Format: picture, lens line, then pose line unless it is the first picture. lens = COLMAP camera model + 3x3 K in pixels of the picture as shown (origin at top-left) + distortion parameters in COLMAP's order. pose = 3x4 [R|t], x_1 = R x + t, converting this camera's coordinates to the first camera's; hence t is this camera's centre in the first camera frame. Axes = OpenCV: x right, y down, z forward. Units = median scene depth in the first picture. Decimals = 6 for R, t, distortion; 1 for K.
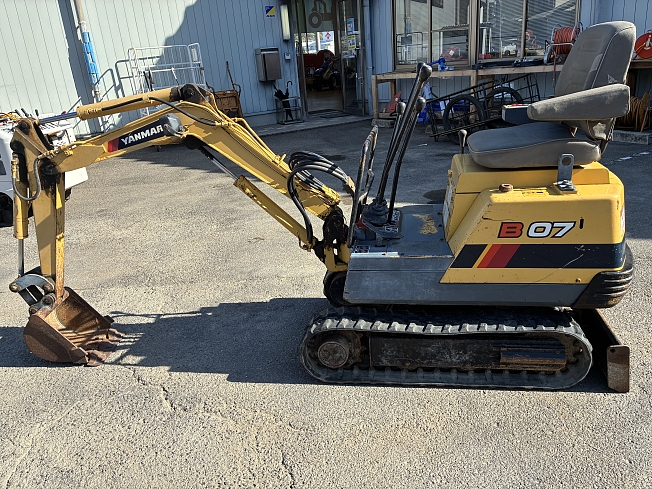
lens RADIAL K [[494.3, 0, 323.2], [0, 494.3, 244.8], [0, 0, 1]] dist [0.054823, -0.082383]
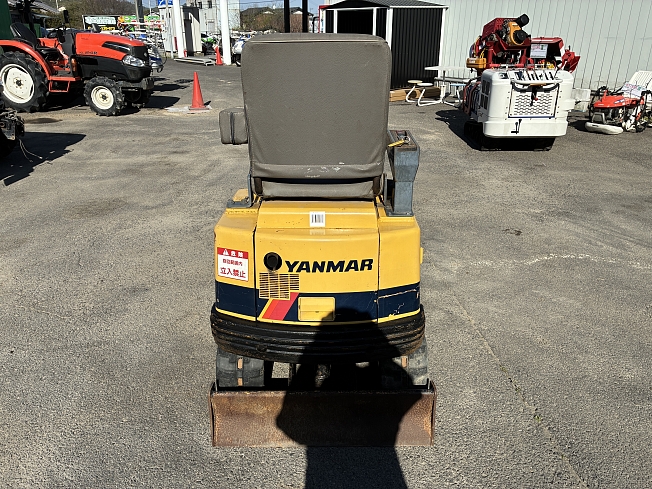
lens RADIAL K [[500.2, 0, 326.0], [0, 500.2, 244.5], [0, 0, 1]] dist [0.009062, 0.002218]
pose [[0.161195, 0.466721, -0.869591, 1.035270], [-0.373473, 0.844435, 0.383989, -0.357315], [0.913528, 0.262871, 0.310426, 0.651946]]
